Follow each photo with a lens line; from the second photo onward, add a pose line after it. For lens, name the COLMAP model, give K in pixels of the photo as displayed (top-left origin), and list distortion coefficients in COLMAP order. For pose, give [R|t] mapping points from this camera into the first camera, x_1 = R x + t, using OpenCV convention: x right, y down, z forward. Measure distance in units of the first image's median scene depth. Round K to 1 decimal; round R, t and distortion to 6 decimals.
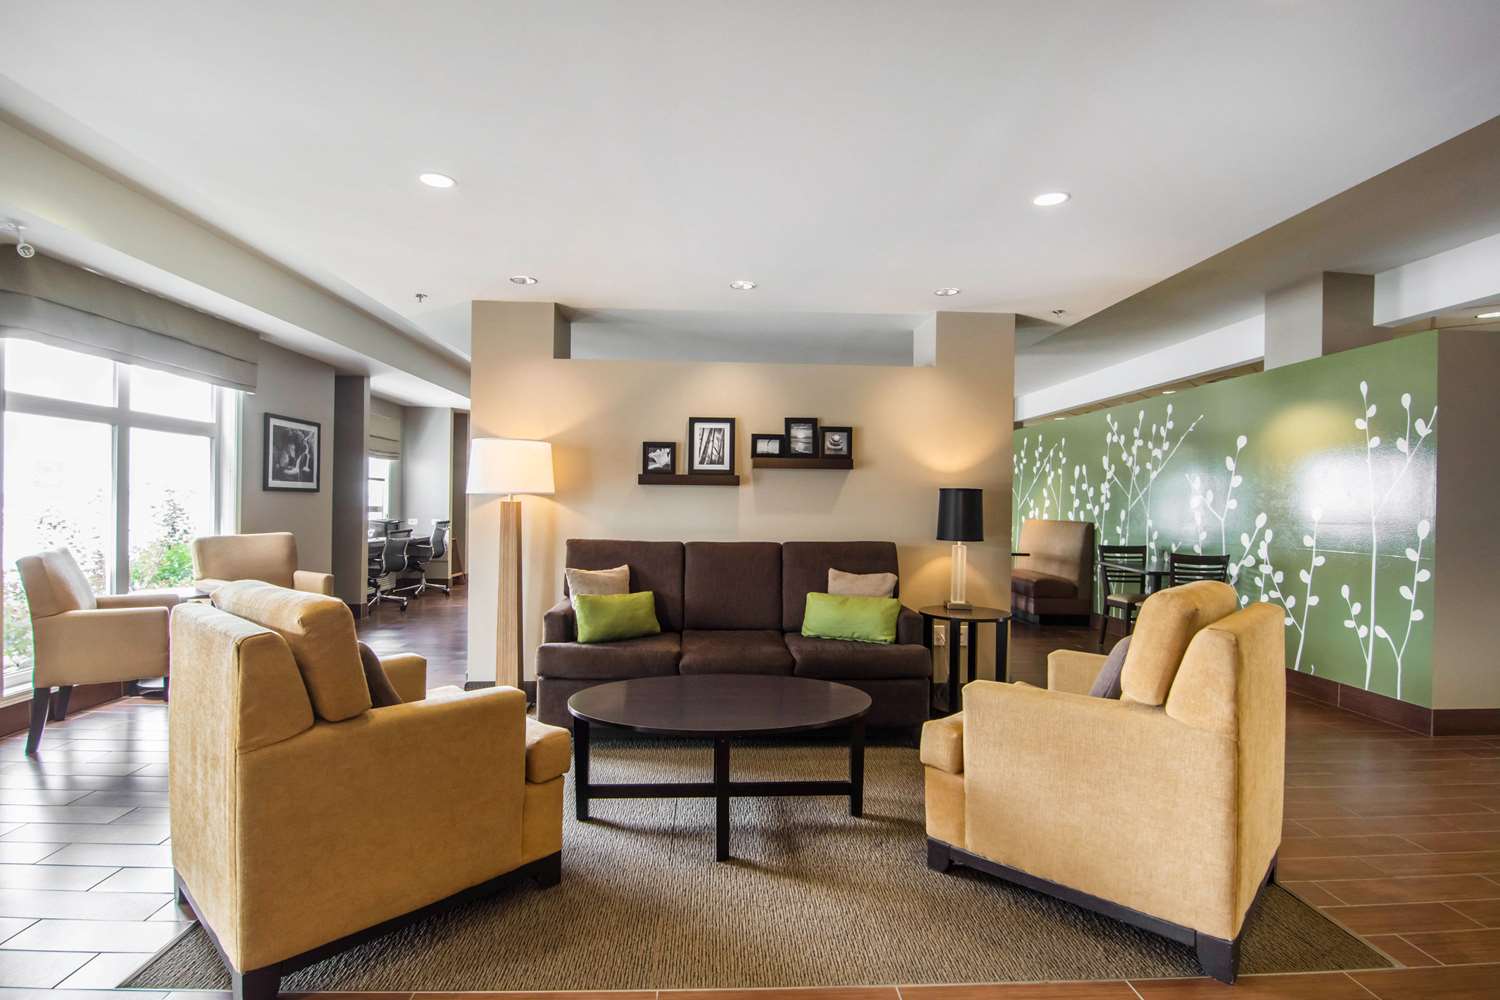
lens RADIAL K [[749.7, 0, 751.9], [0, 749.7, 499.5], [0, 0, 1]] dist [-0.021599, -0.006042]
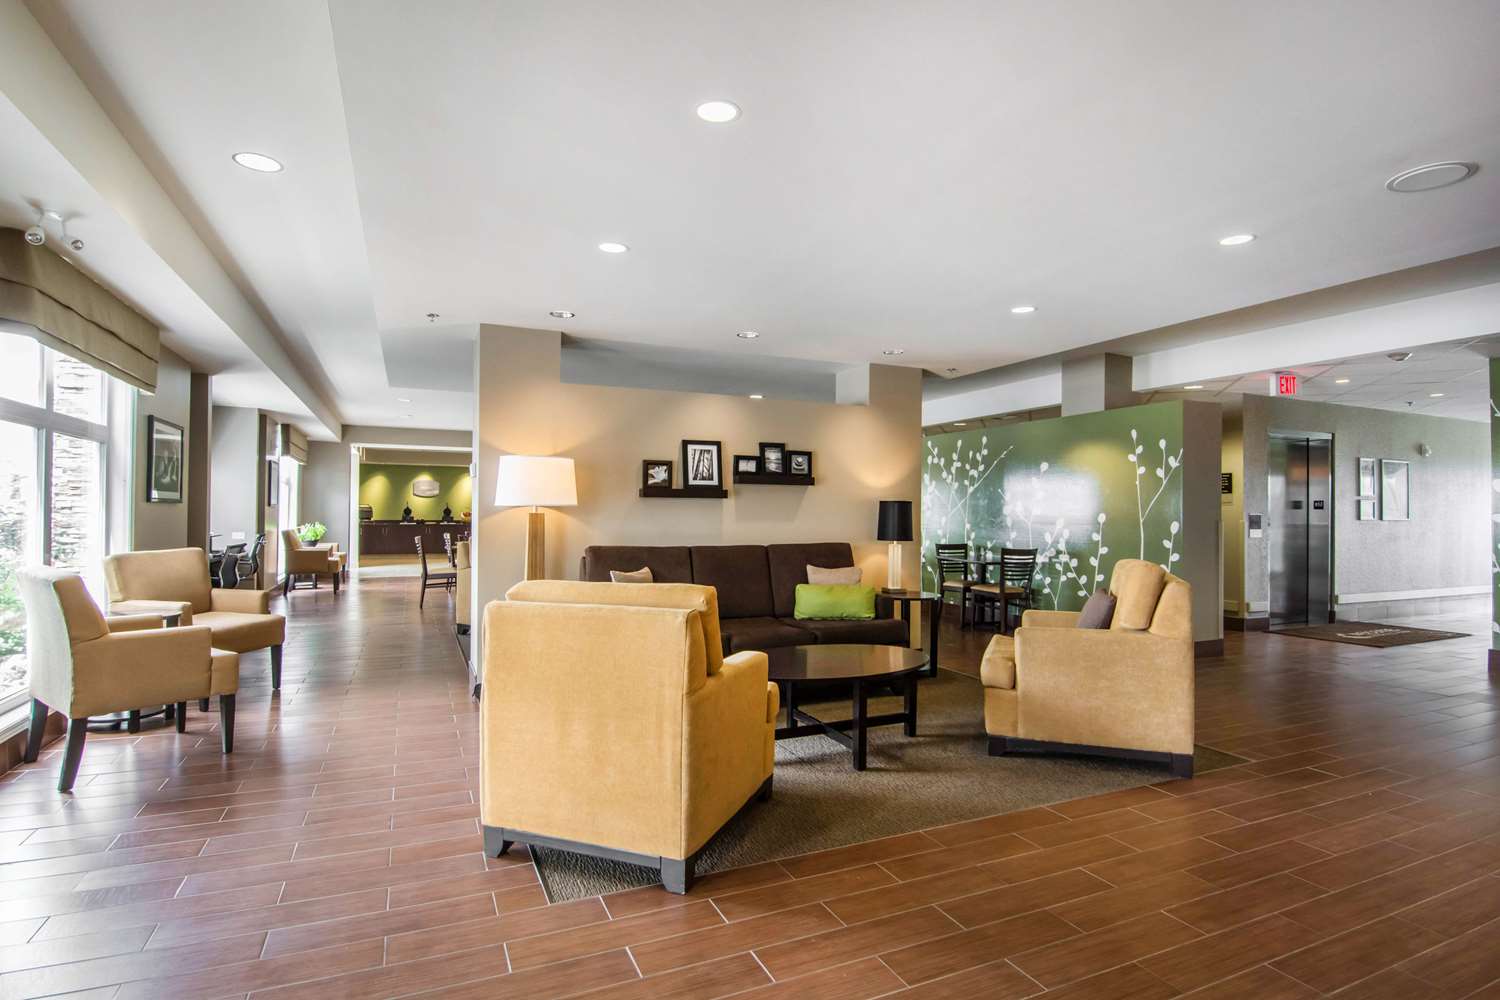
lens RADIAL K [[749.7, 0, 748.6], [0, 749.7, 505.7], [0, 0, 1]] dist [-0.021599, -0.006042]
pose [[0.934923, -0.002085, 0.354844, -0.407580], [0.003204, 0.999992, -0.002566, -0.003635], [-0.354836, 0.003536, 0.934922, -0.129104]]
